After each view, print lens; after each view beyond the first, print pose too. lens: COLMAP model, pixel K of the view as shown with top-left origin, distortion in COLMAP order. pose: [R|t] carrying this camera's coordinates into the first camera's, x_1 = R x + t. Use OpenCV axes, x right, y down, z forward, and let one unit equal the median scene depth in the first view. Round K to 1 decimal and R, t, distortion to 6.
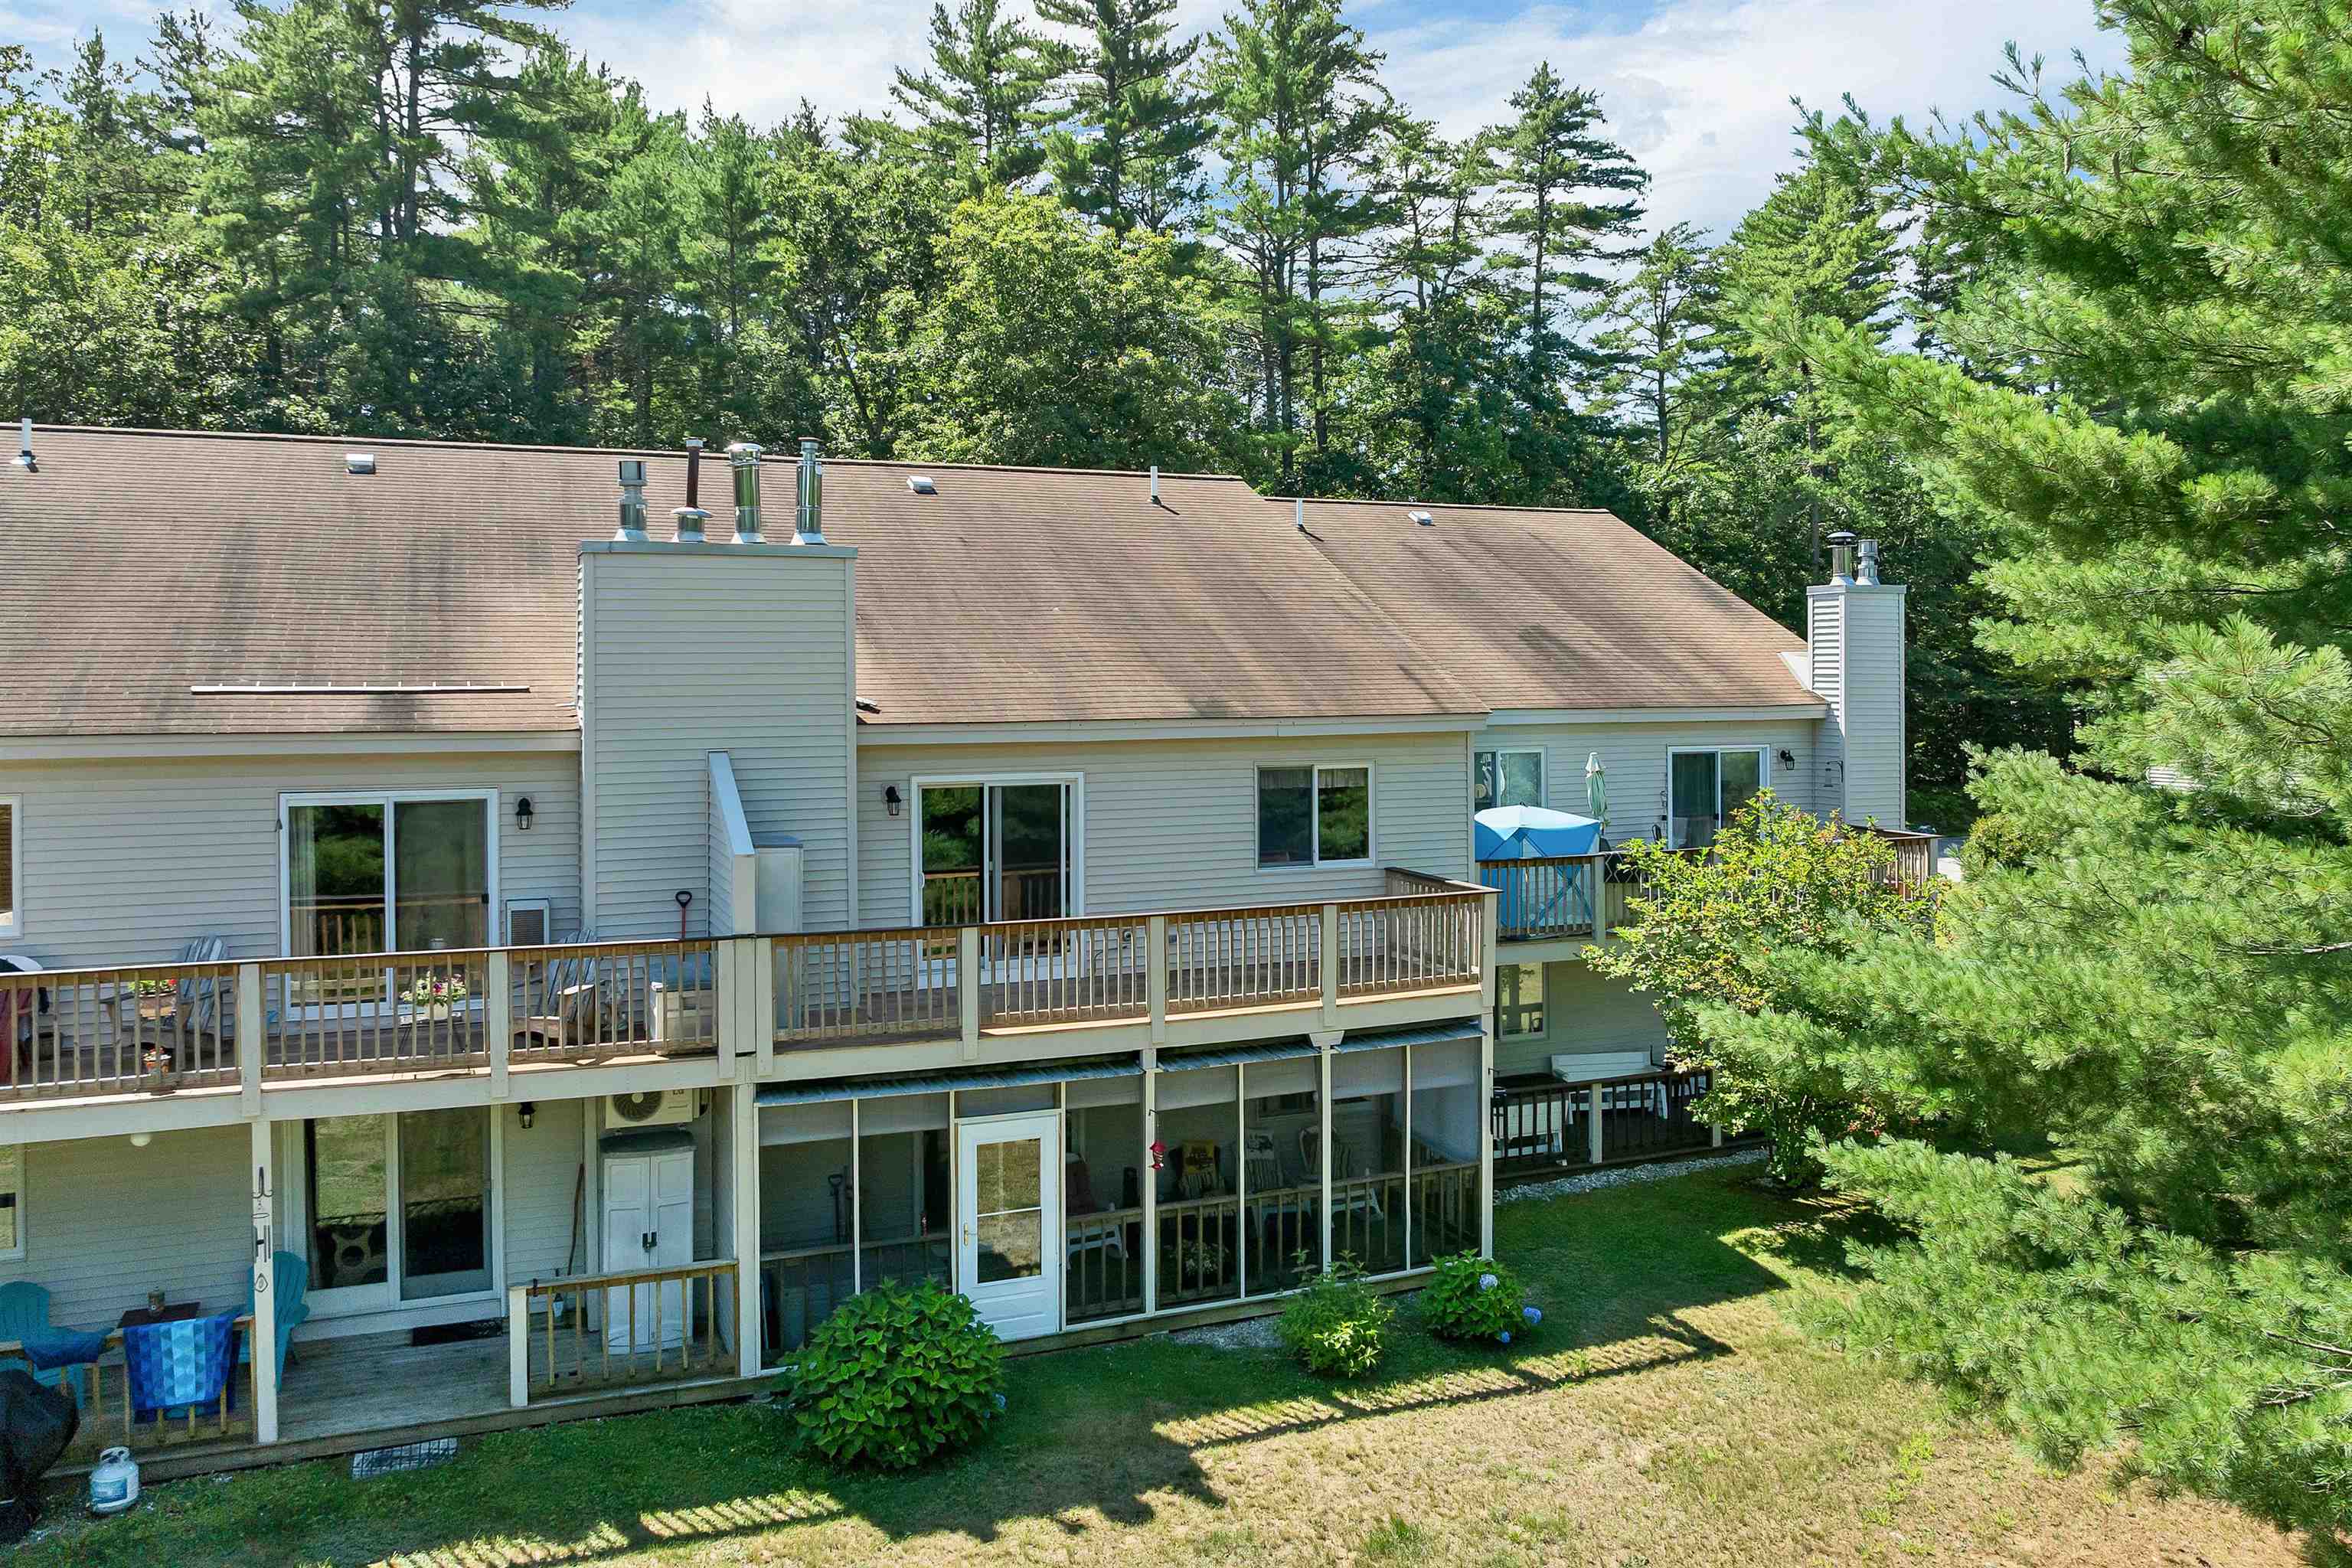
lens RADIAL K [[1666.9, 0, 1177.3], [0, 1666.9, 693.2], [0, 0, 1]] dist [0.028914, -0.000898]
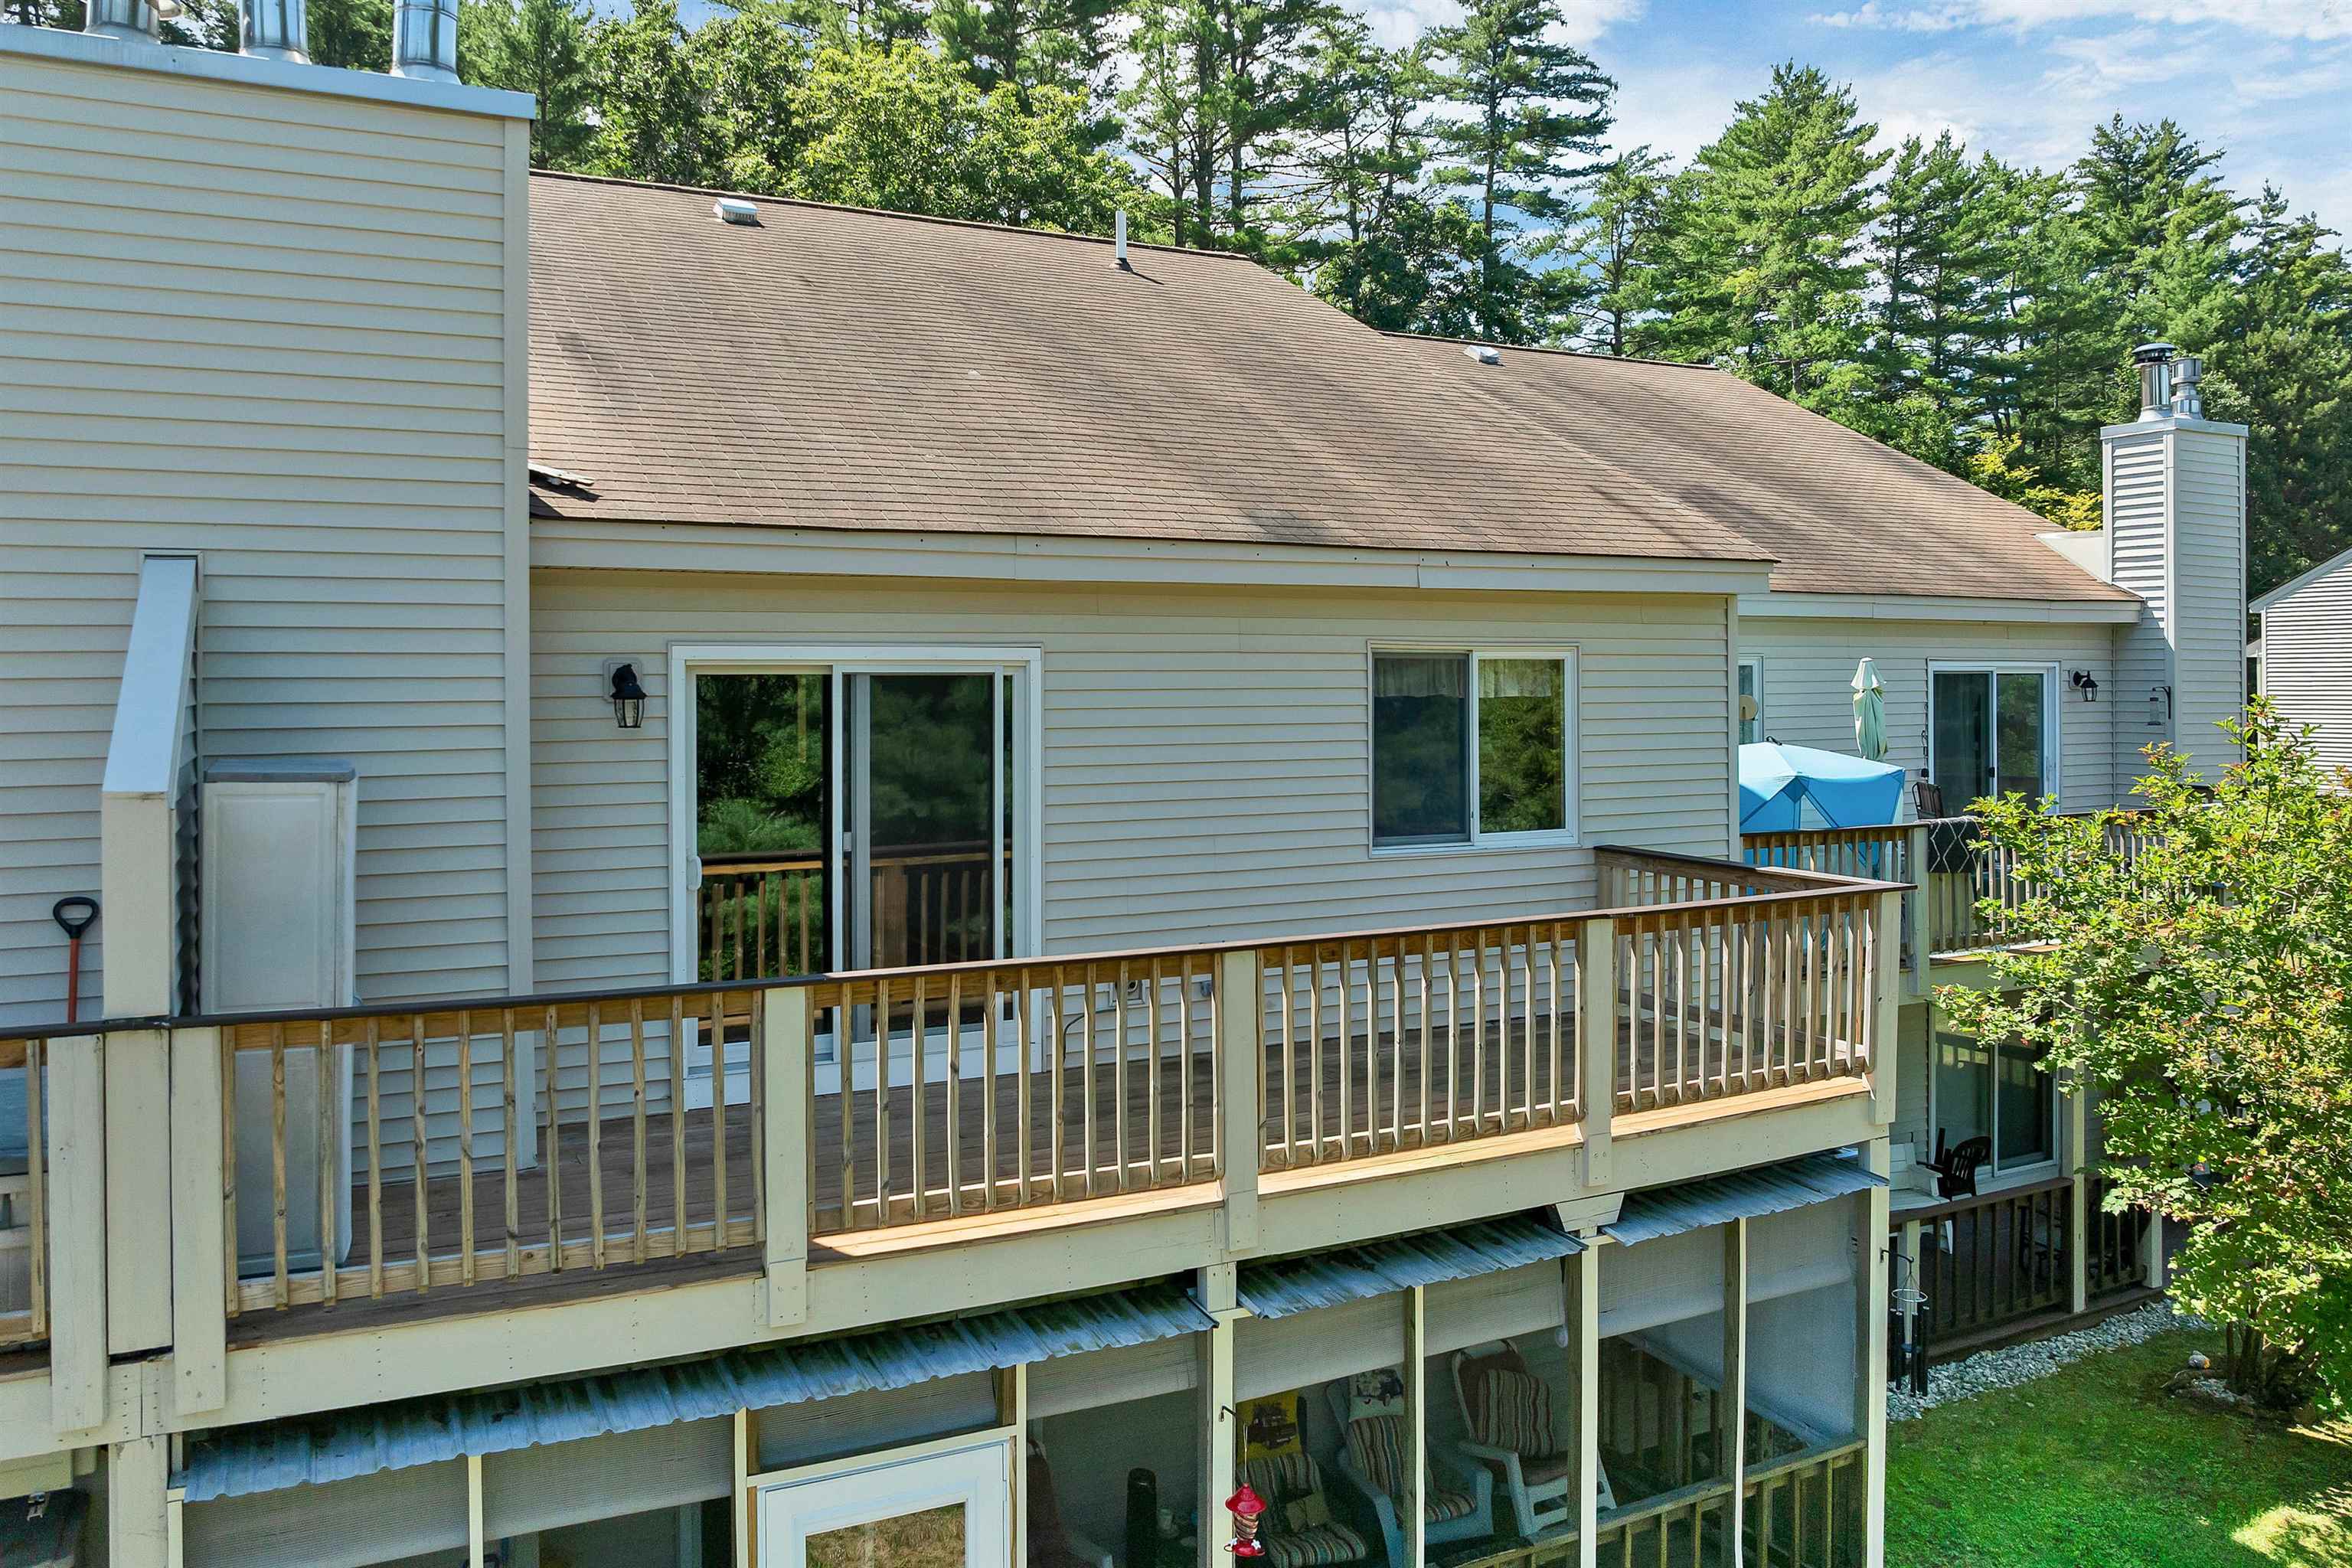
lens RADIAL K [[1677.1, 0, 1172.8], [0, 1677.1, 681.6], [0, 0, 1]] dist [-0.009832, -0.000178]
pose [[0.997444, 0.001450, 0.071440, -0.038563], [-0.000703, 0.999945, -0.010484, 0.045286], [-0.071452, 0.010407, 0.997390, 0.373118]]
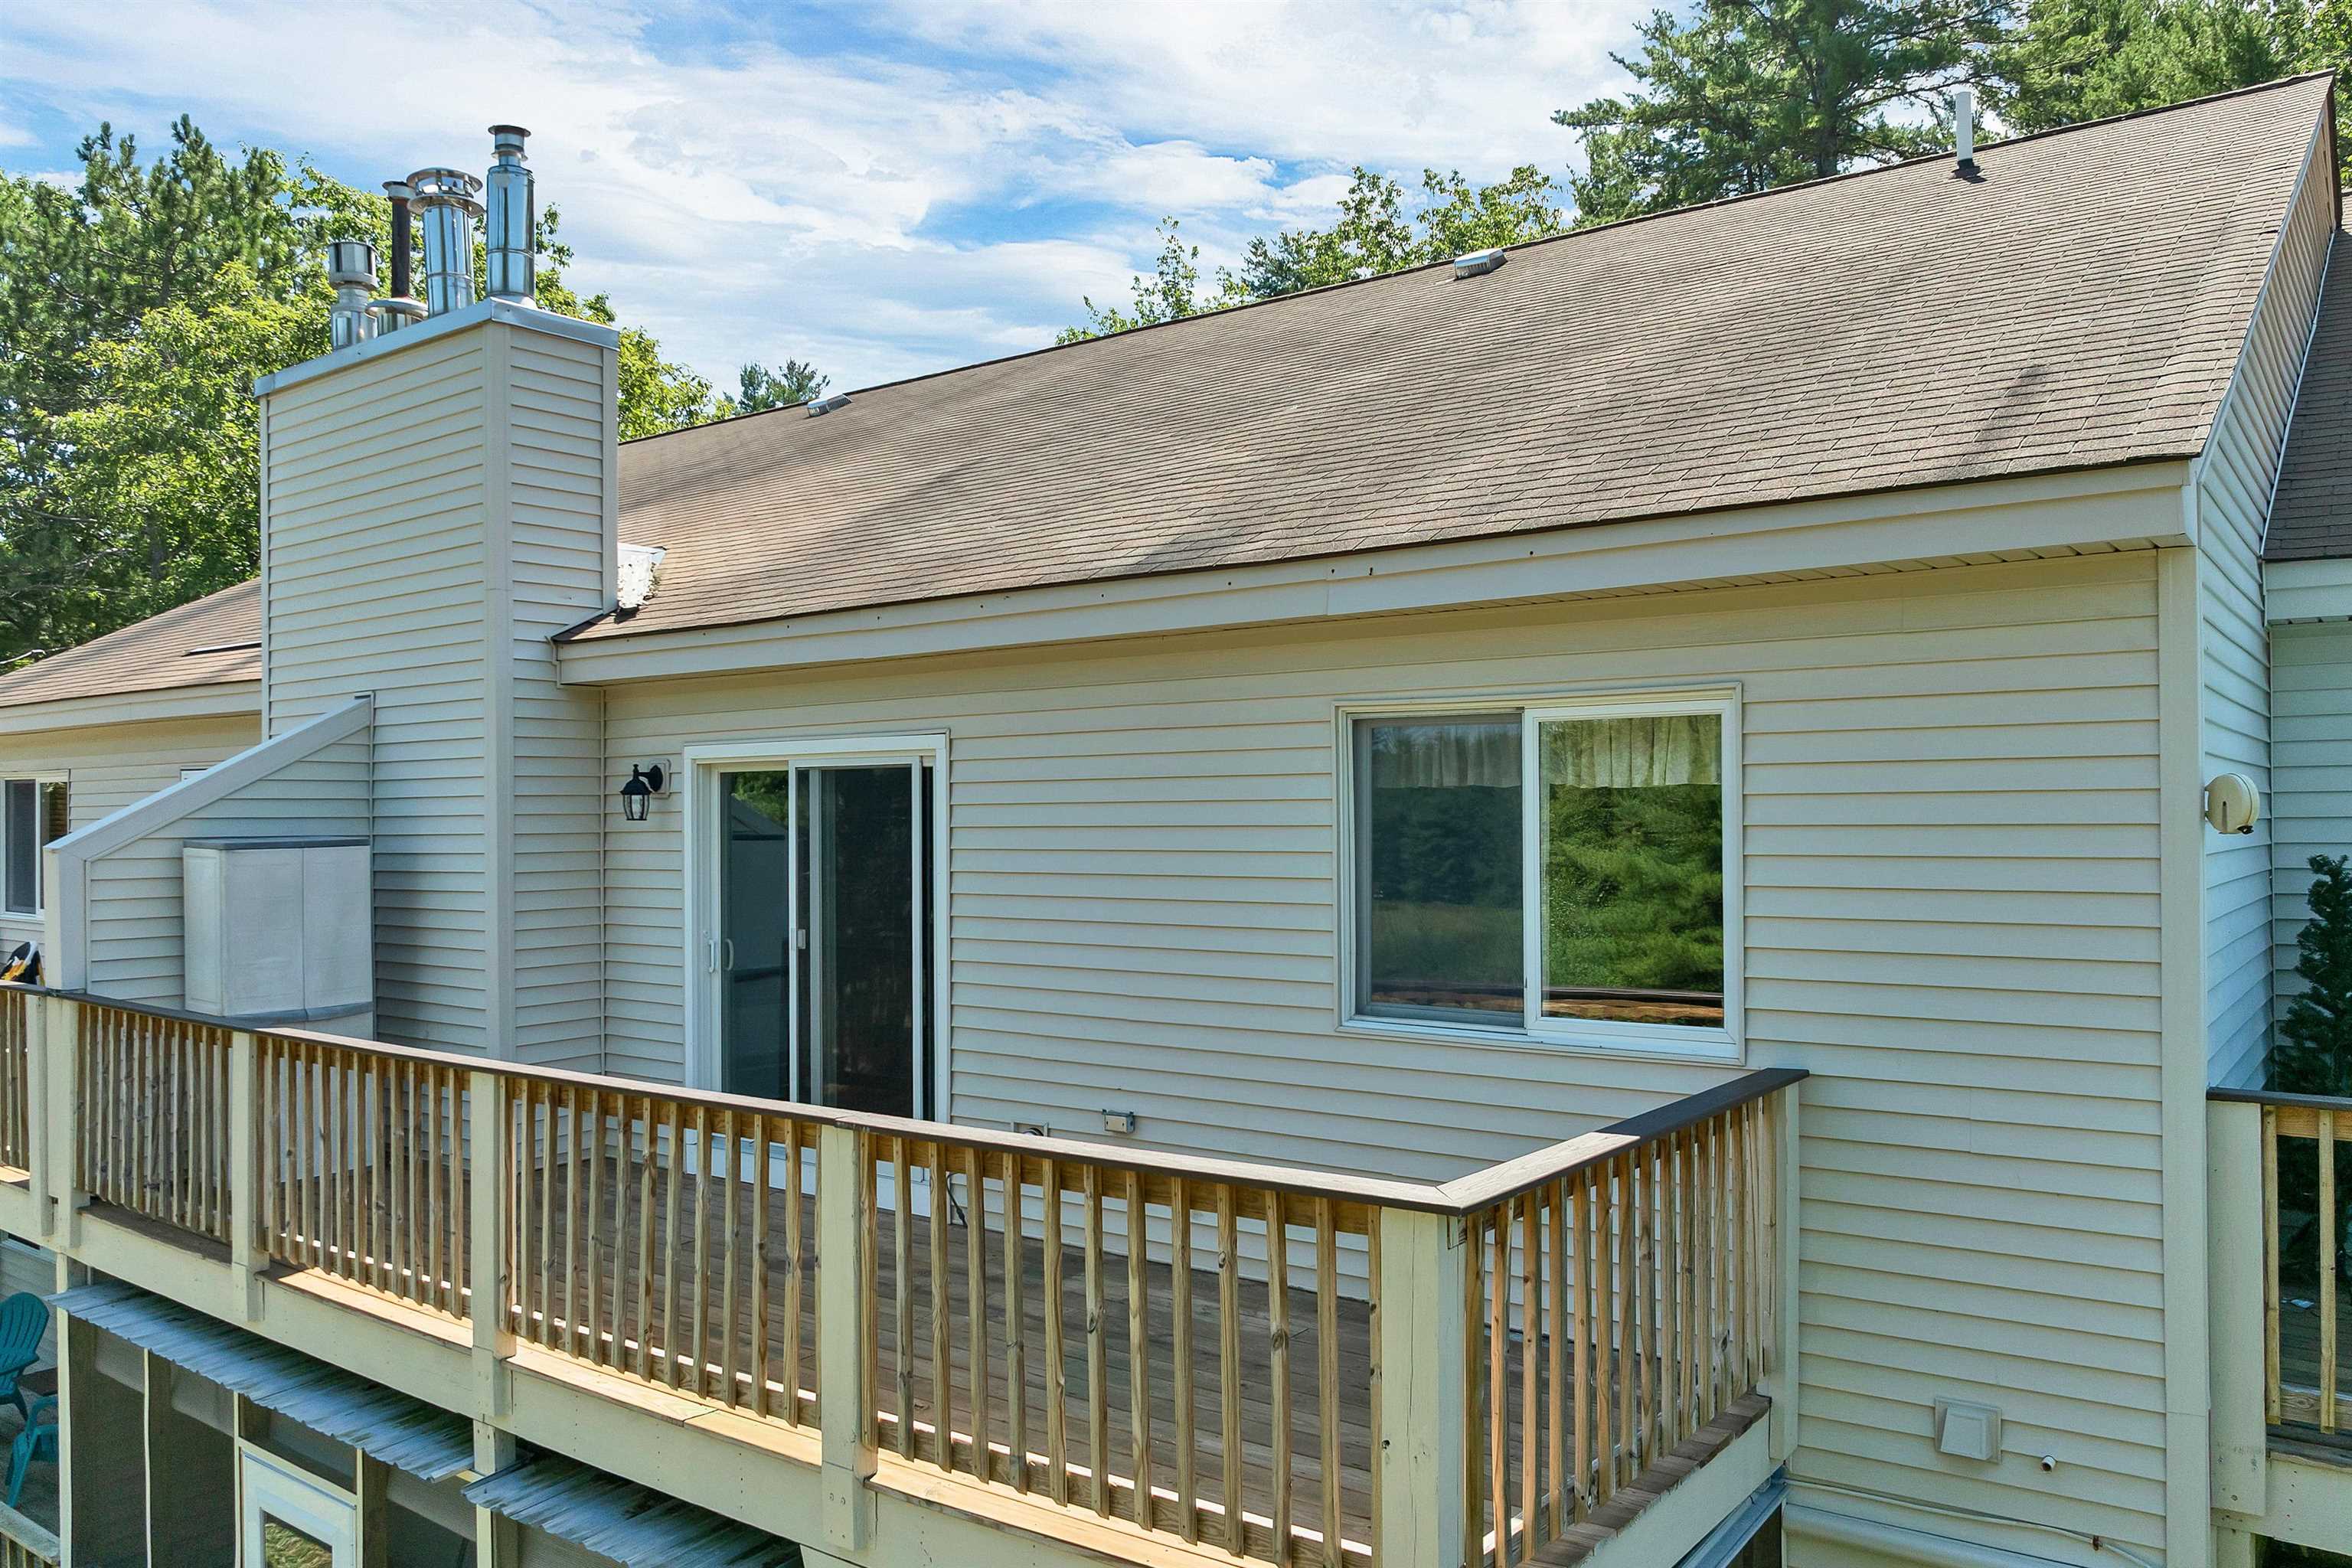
lens RADIAL K [[1670.8, 0, 1177.2], [0, 1670.8, 821.5], [0, 0, 1]] dist [-0.005486, -0.002055]
pose [[0.513343, 0.003815, -0.858175, 0.247199], [-0.008046, 0.999968, -0.000367, 0.050463], [0.858146, 0.007093, 0.513357, 0.609870]]
